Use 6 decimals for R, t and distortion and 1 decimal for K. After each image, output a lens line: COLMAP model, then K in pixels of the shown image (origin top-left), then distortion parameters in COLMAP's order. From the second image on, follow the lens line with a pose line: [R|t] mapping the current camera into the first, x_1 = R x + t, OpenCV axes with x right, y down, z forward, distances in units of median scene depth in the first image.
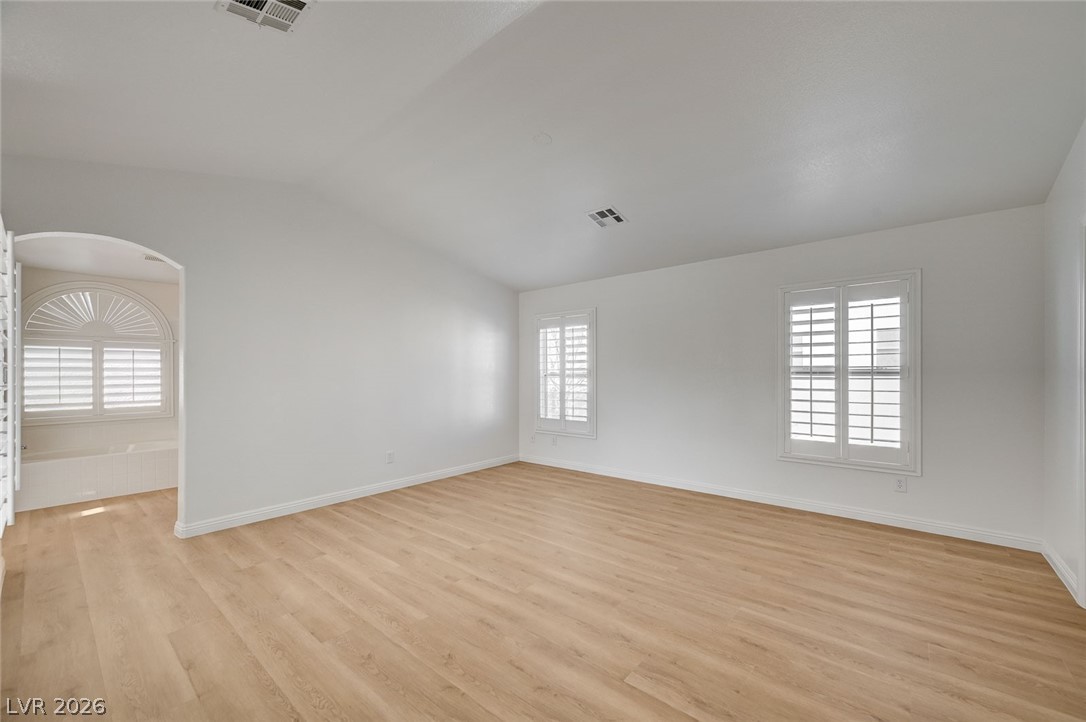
lens RADIAL K [[432.9, 0, 549.1], [0, 432.9, 367.8], [0, 0, 1]] dist [-0.002553, -0.000266]
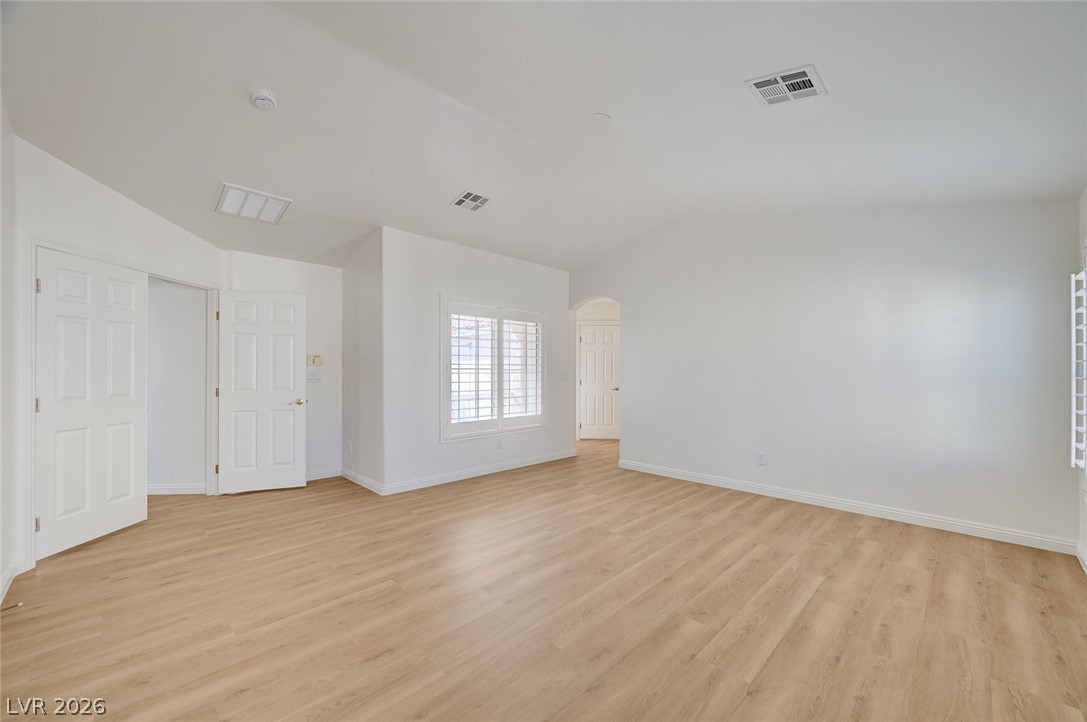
lens RADIAL K [[433.3, 0, 549.0], [0, 433.3, 365.2], [0, 0, 1]] dist [-0.002553, -0.000266]
pose [[-0.091827, -0.004899, -0.995763, 0.752374], [0.010377, 0.999929, -0.005876, 0.007798], [0.995721, -0.010872, -0.091769, 0.794347]]
